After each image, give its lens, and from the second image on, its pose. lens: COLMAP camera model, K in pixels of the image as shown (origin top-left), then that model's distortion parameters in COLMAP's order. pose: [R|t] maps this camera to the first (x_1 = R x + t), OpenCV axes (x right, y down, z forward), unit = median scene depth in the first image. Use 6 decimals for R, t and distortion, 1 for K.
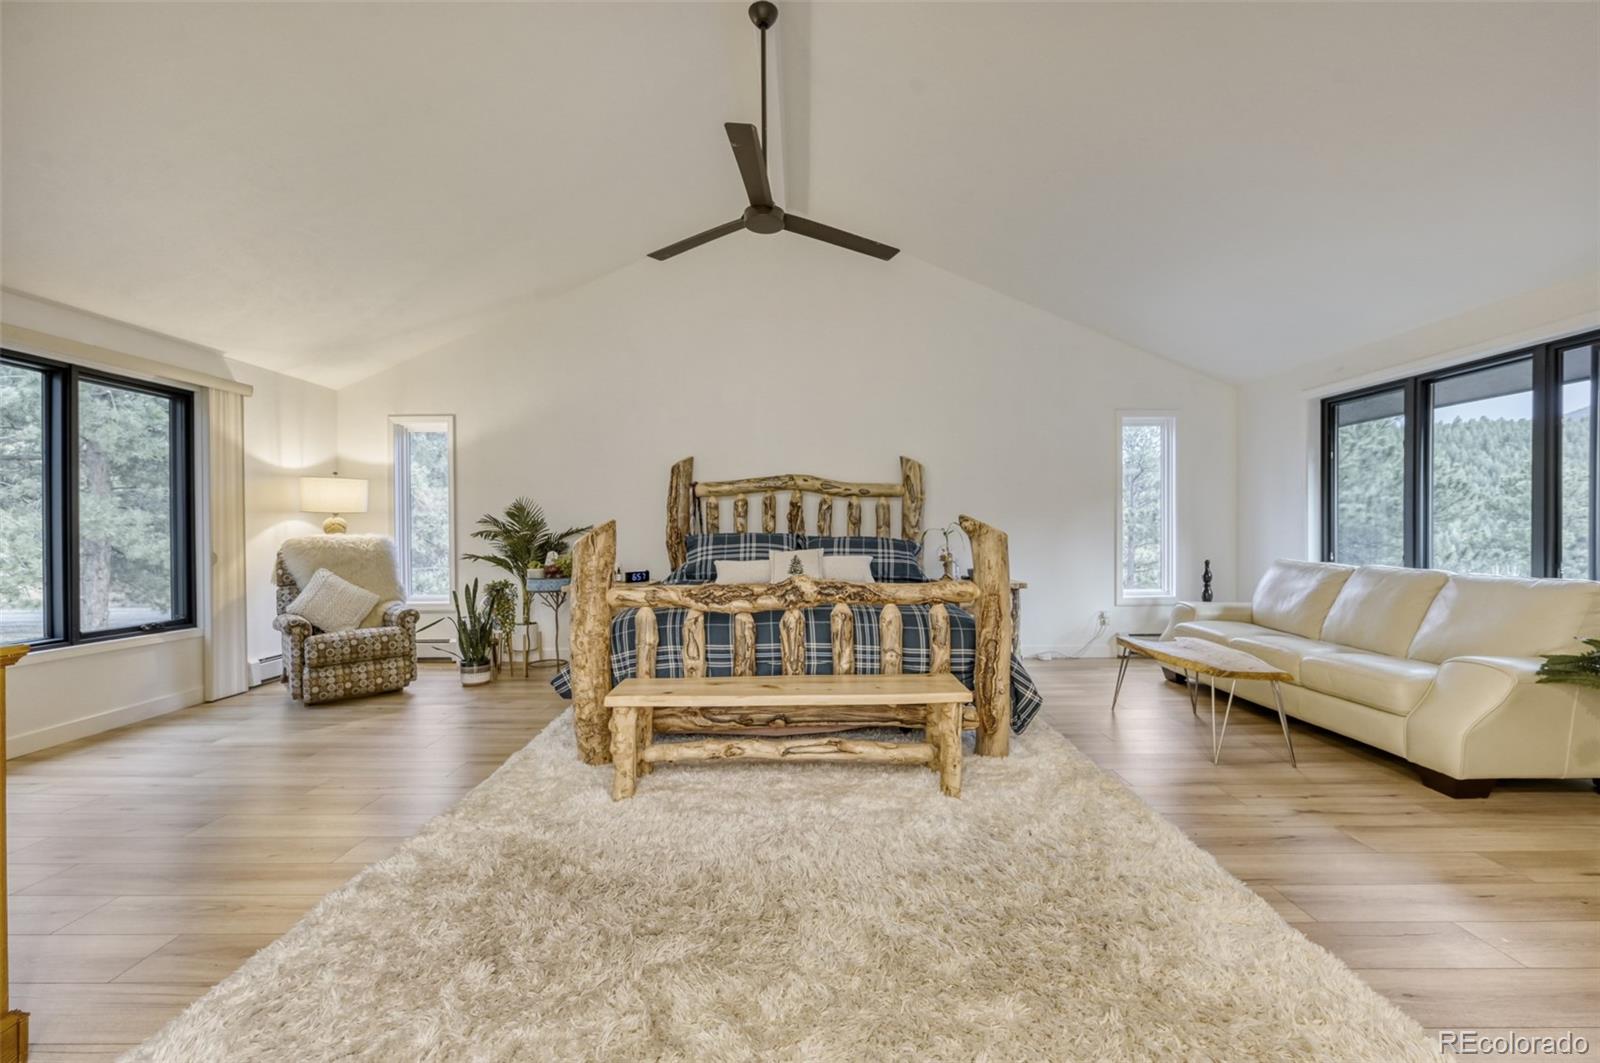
lens RADIAL K [[639.9, 0, 808.4], [0, 639.9, 537.8], [0, 0, 1]] dist [-0.002298, 0.000422]
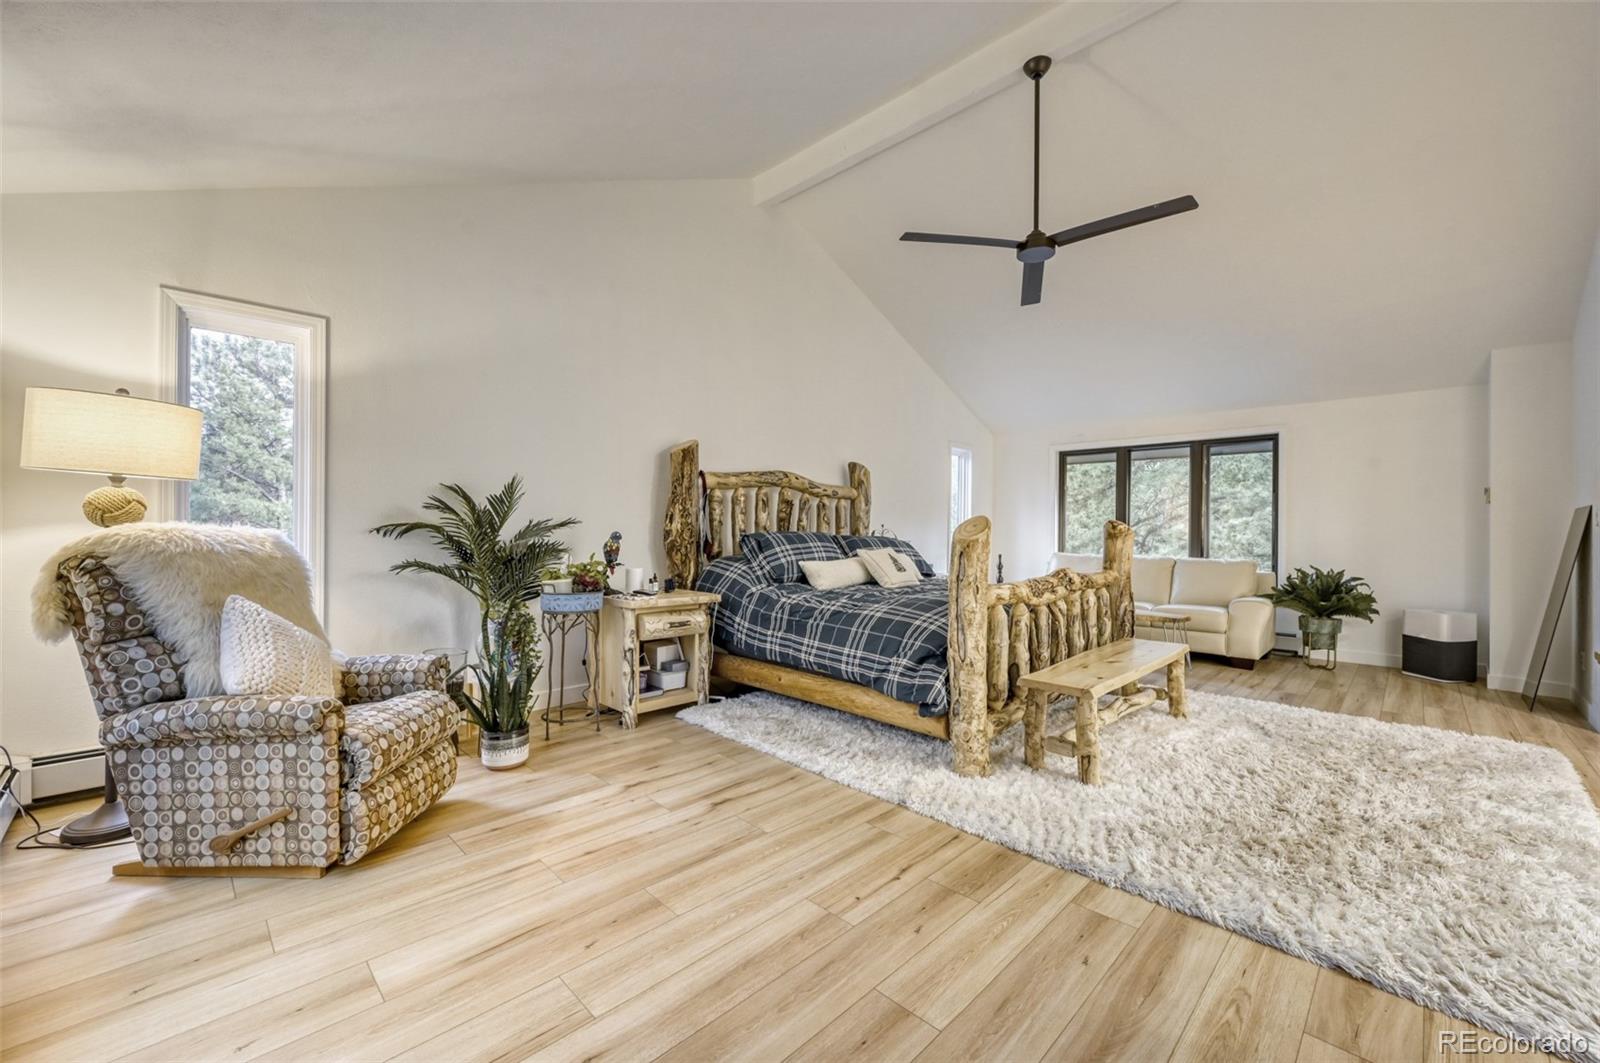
lens RADIAL K [[639.9, 0, 807.2], [0, 639.9, 529.5], [0, 0, 1]] dist [-0.002298, 0.000422]
pose [[0.694640, 0.014083, 0.719220, -0.725186], [-0.000194, 0.999812, -0.019390, 0.007540], [-0.719358, 0.013330, 0.694512, 0.327343]]
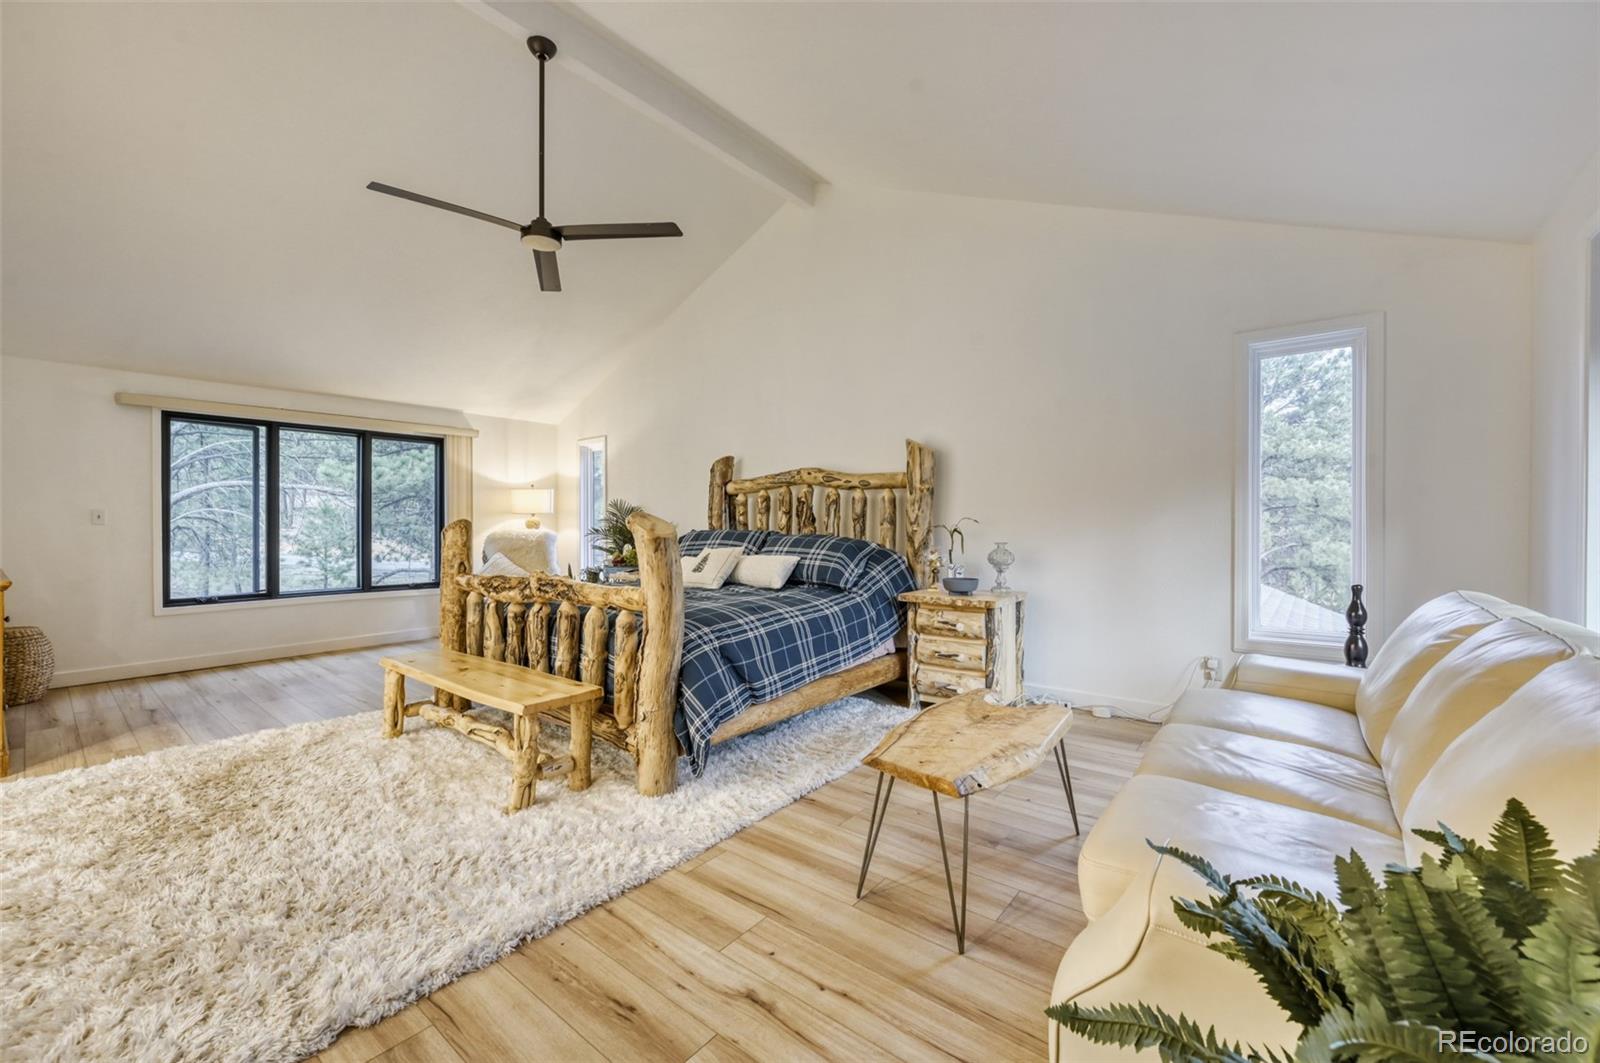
lens RADIAL K [[639.9, 0, 798.5], [0, 639.9, 529.3], [0, 0, 1]] dist [-0.002298, 0.000422]
pose [[0.775322, 0.005363, -0.631544, 0.598167], [-0.007980, 0.999967, -0.001305, -0.007503], [0.631516, 0.006052, 0.775339, 0.279144]]
